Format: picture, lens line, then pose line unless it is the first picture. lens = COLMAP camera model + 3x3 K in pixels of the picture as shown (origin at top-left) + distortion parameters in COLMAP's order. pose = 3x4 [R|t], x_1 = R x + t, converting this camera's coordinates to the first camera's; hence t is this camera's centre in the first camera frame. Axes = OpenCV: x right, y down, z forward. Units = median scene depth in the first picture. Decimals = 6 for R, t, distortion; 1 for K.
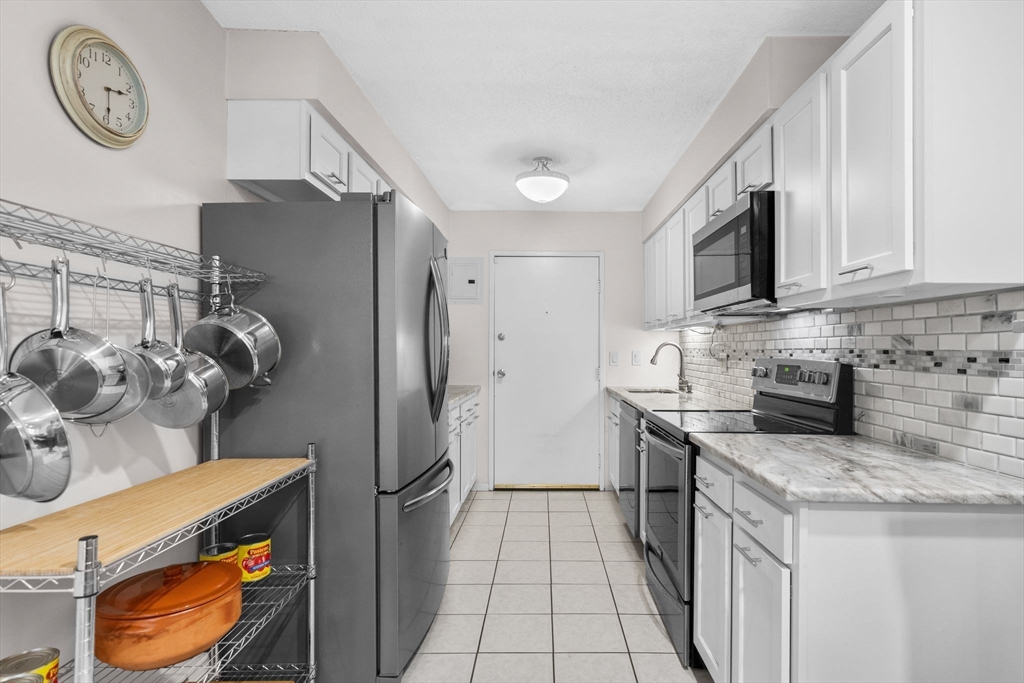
lens RADIAL K [[516.1, 0, 546.6], [0, 516.1, 344.0], [0, 0, 1]] dist [0.001391, -0.000062]
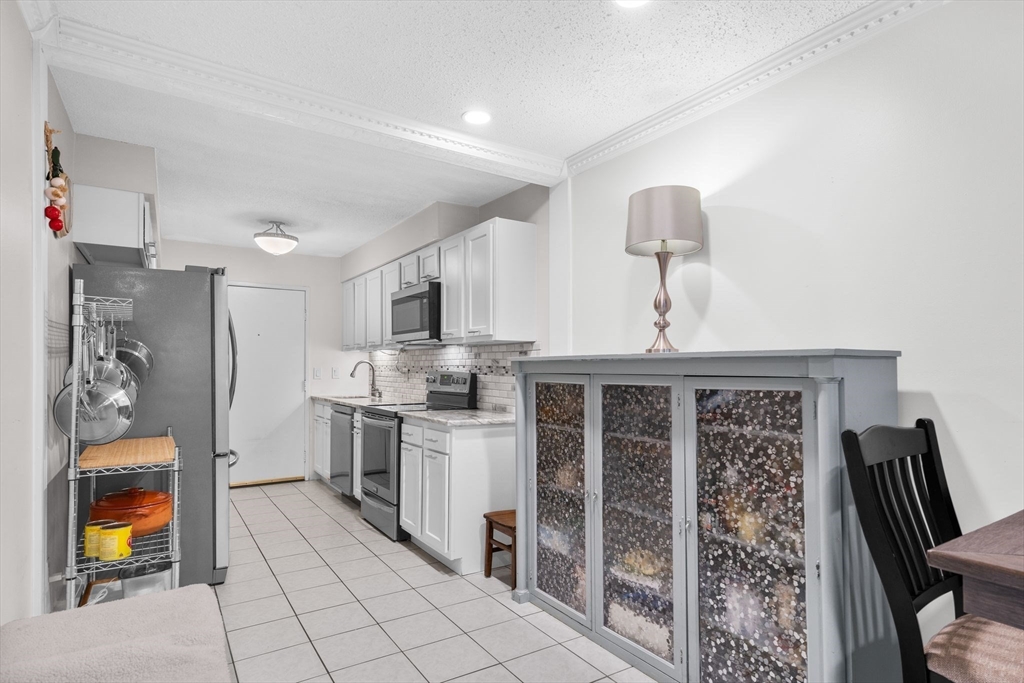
lens RADIAL K [[547.7, 0, 514.8], [0, 547.7, 360.5], [0, 0, 1]] dist [0.000445, 0.000091]
pose [[0.841334, 0.003659, 0.540503, -0.469223], [-0.003823, 0.999992, -0.000819, -0.009454], [-0.540502, -0.001377, 0.841342, -0.948161]]
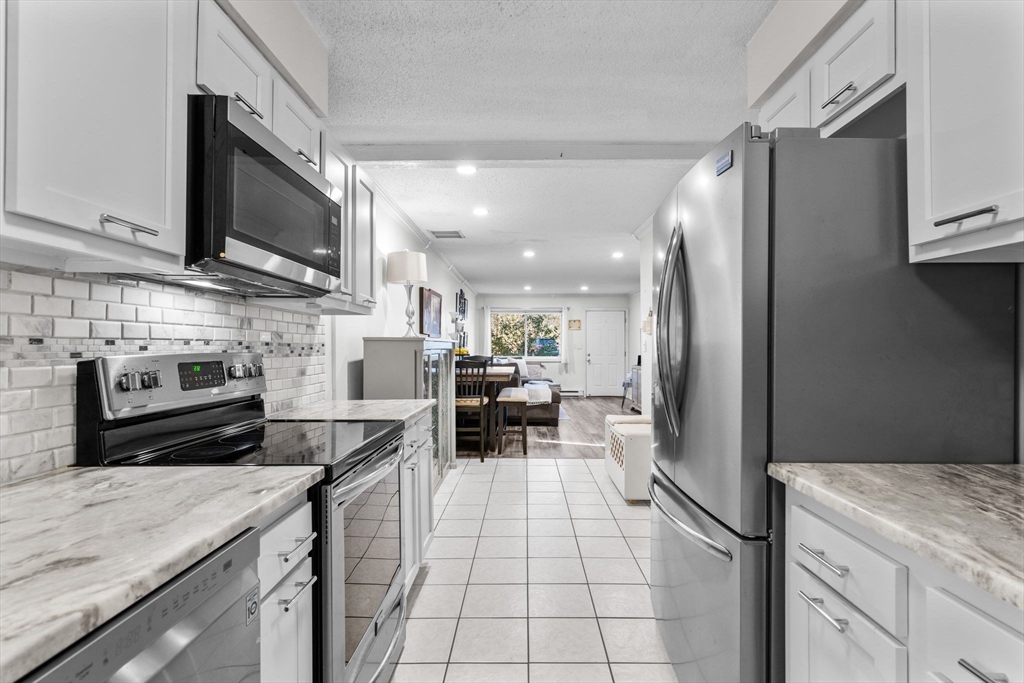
lens RADIAL K [[485.2, 0, 512.0], [0, 485.2, 341.5], [0, 0, 1]] dist [0.000284, 0.000031]
pose [[-0.999578, -0.000441, 0.029037, 0.019032], [-0.001104, 0.999739, -0.022824, 0.036705], [-0.029019, -0.022846, -0.999318, 2.223222]]
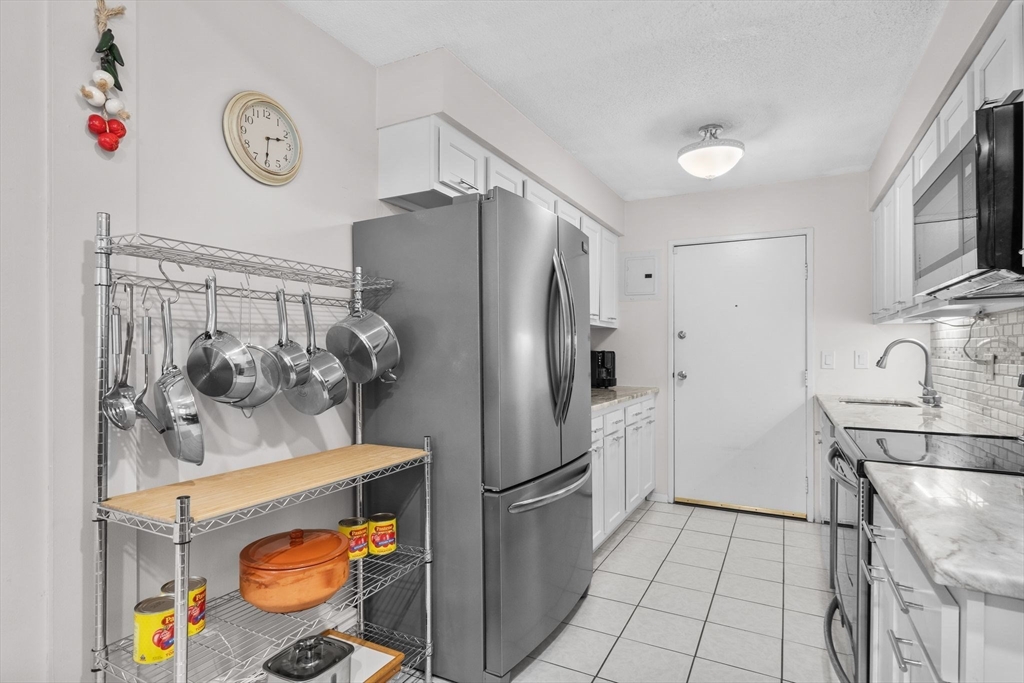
lens RADIAL K [[523.5, 0, 511.6], [0, 523.5, 350.4], [0, 0, 1]] dist [0.001228, 0.000274]
pose [[0.882267, -0.001184, -0.470748, 0.205167], [0.006484, 0.999933, 0.009637, 0.005877], [0.470705, -0.011554, 0.882215, 0.128124]]
